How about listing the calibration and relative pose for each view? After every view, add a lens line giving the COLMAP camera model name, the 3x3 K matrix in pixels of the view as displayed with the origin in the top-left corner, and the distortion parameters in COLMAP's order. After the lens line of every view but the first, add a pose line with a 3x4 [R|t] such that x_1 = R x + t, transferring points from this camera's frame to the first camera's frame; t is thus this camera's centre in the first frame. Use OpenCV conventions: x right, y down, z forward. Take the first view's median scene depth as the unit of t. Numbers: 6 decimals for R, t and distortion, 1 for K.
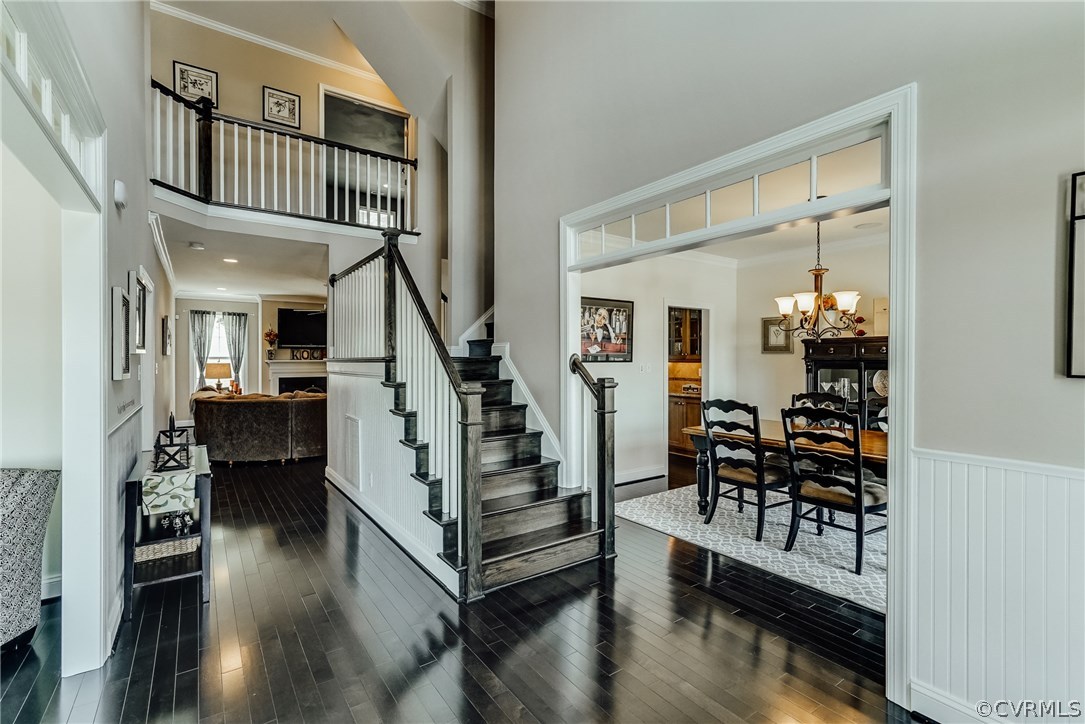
lens RADIAL K [[499.6, 0, 541.2], [0, 499.6, 357.9], [0, 0, 1]] dist [0.002389, 0.000801]
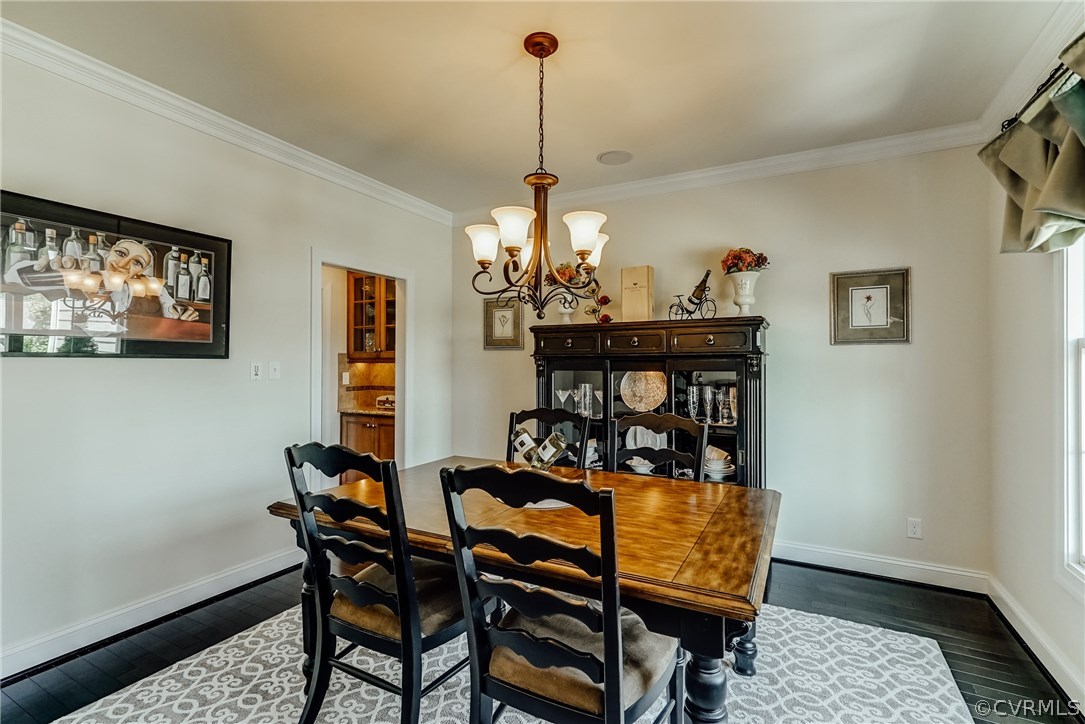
lens RADIAL K [[499.6, 0, 541.2], [0, 499.6, 357.9], [0, 0, 1]] dist [0.002389, 0.000801]
pose [[0.899619, 0.006605, 0.436625, 0.255278], [-0.001143, 0.999918, -0.012771, 0.014062], [-0.436673, 0.010990, 0.899553, 0.414768]]
